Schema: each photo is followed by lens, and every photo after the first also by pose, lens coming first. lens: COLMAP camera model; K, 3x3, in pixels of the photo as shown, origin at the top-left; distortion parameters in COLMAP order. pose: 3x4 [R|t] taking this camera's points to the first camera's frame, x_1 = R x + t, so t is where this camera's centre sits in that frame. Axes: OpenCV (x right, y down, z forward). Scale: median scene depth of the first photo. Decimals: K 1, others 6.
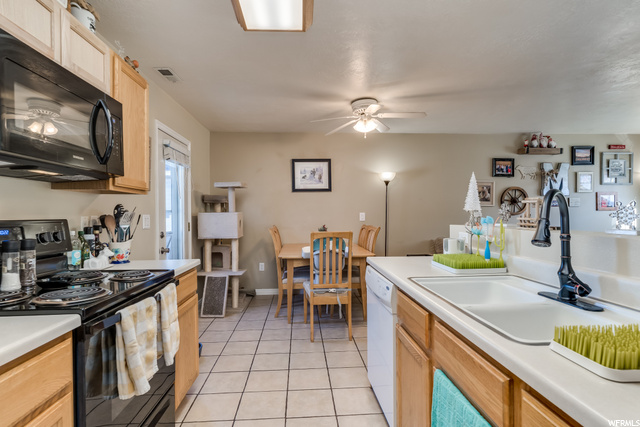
lens RADIAL K [[324.3, 0, 318.3], [0, 324.3, 214.8], [0, 0, 1]] dist [-0.004725, 0.001803]
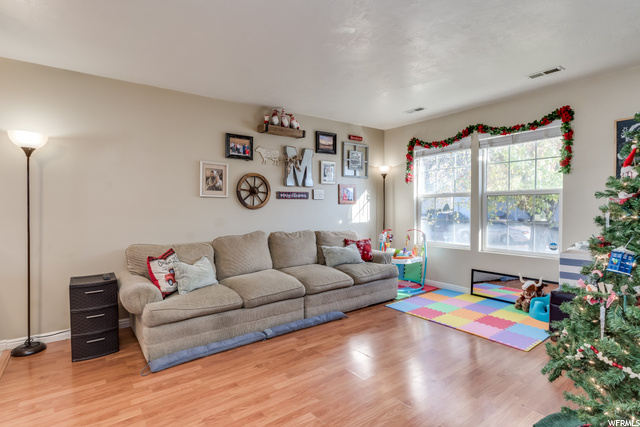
lens RADIAL K [[324.3, 0, 318.3], [0, 324.3, 214.8], [0, 0, 1]] dist [-0.004725, 0.001803]
pose [[0.839578, -0.011163, 0.543125, 0.309547], [0.000268, 0.999797, 0.020134, -0.001137], [-0.543240, -0.016759, 0.839410, 0.252184]]
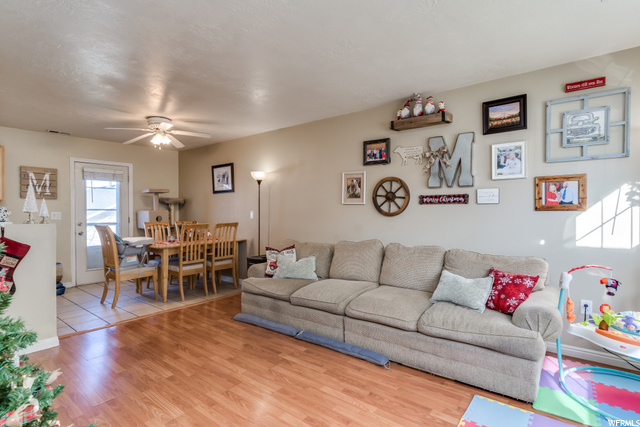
lens RADIAL K [[324.3, 0, 318.3], [0, 324.3, 214.8], [0, 0, 1]] dist [-0.004725, 0.001803]
pose [[0.742664, 0.015815, -0.669477, 0.975276], [-0.006295, 0.999842, 0.016636, -0.013256], [0.669634, -0.008140, 0.742646, 0.353641]]
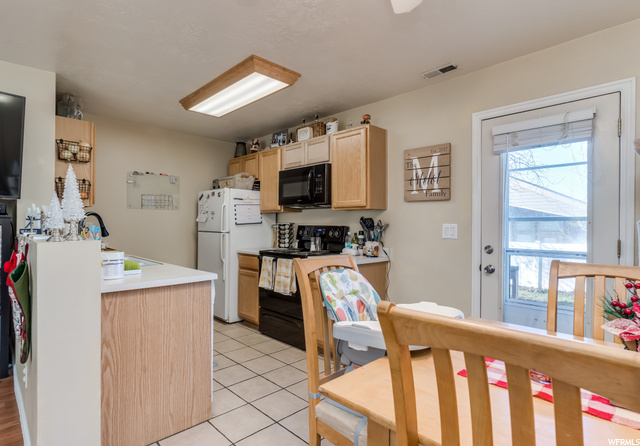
lens RADIAL K [[340.2, 0, 308.1], [0, 340.2, 223.7], [0, 0, 1]] dist [-0.003222, -0.000213]
pose [[-0.764413, 0.003263, -0.644719, 0.247394], [-0.000113, 0.999986, 0.005195, -0.003485], [0.644727, 0.004045, -0.764402, 0.831257]]
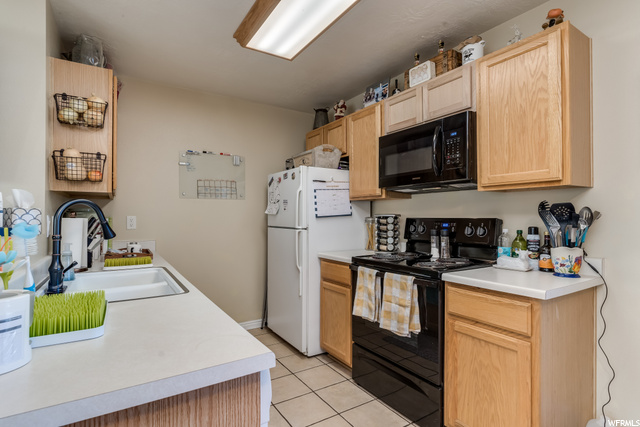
lens RADIAL K [[324.3, 0, 318.3], [0, 324.3, 214.8], [0, 0, 1]] dist [-0.004725, 0.001803]
pose [[-0.875279, 0.007964, -0.483554, 0.119474], [0.009188, 0.999958, -0.000162, -0.001461], [0.483532, -0.004585, -0.875315, 0.584558]]
